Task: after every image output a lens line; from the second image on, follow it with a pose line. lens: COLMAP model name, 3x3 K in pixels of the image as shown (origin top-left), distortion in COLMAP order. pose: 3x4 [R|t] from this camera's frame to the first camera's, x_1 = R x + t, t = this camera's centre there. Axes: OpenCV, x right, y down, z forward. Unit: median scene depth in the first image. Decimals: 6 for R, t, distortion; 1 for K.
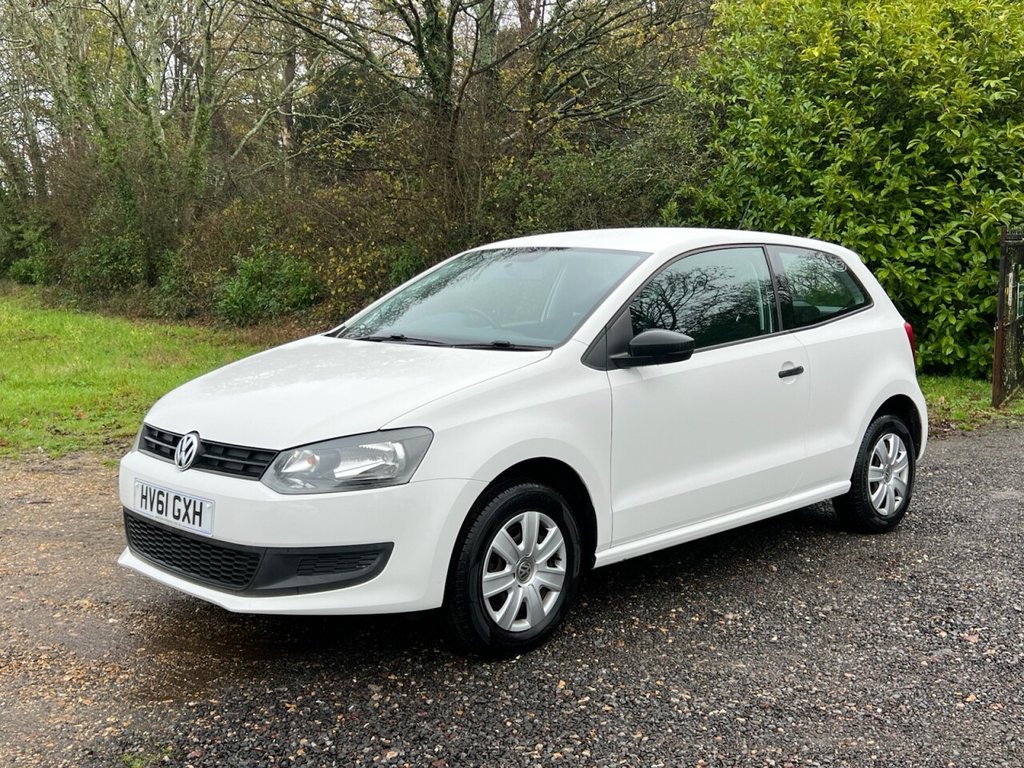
lens RADIAL K [[1115.4, 0, 523.4], [0, 1115.4, 379.1], [0, 0, 1]] dist [0.138359, -0.334005]
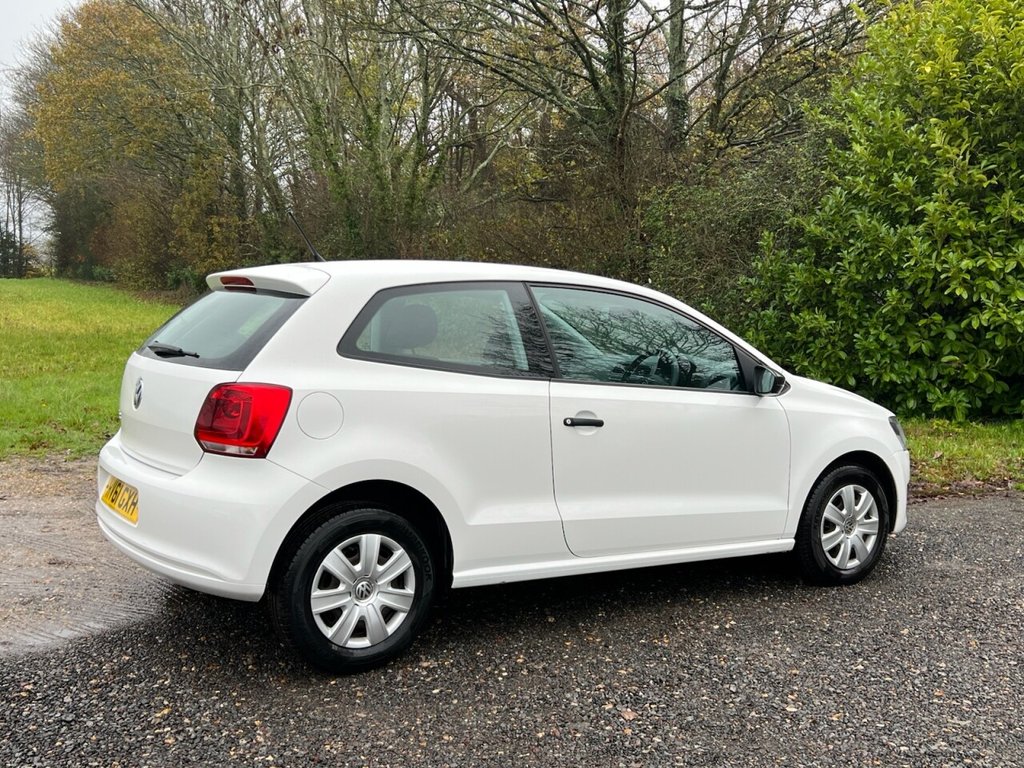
lens RADIAL K [[1094.4, 0, 511.5], [0, 1094.4, 380.1], [0, 0, 1]] dist [0.134053, -0.313428]
pose [[0.965941, 0.041034, -0.255487, 0.373679], [-0.046274, 0.998823, -0.014530, -0.018013], [0.254590, 0.025857, 0.966703, 0.070273]]
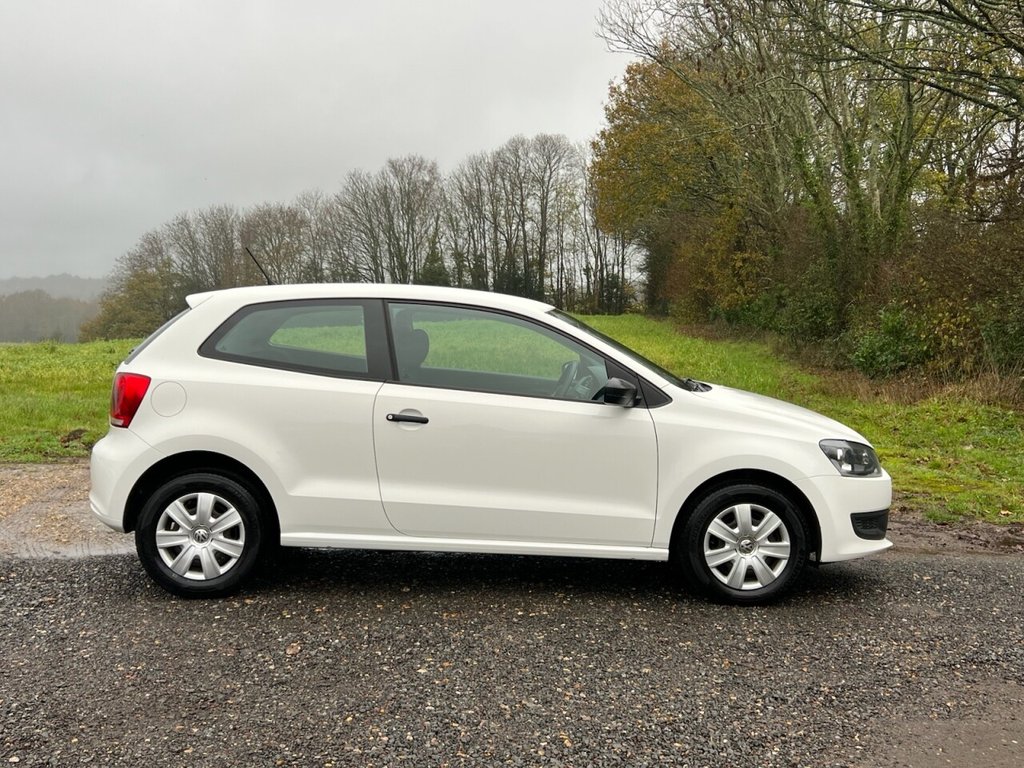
lens RADIAL K [[1088.7, 0, 497.6], [0, 1088.7, 380.5], [0, 0, 1]] dist [0.191671, -0.567426]
pose [[0.692792, 0.055499, -0.718999, 0.933109], [-0.088620, 0.996029, -0.008507, -0.032477], [0.715672, 0.069611, 0.694959, 0.262560]]
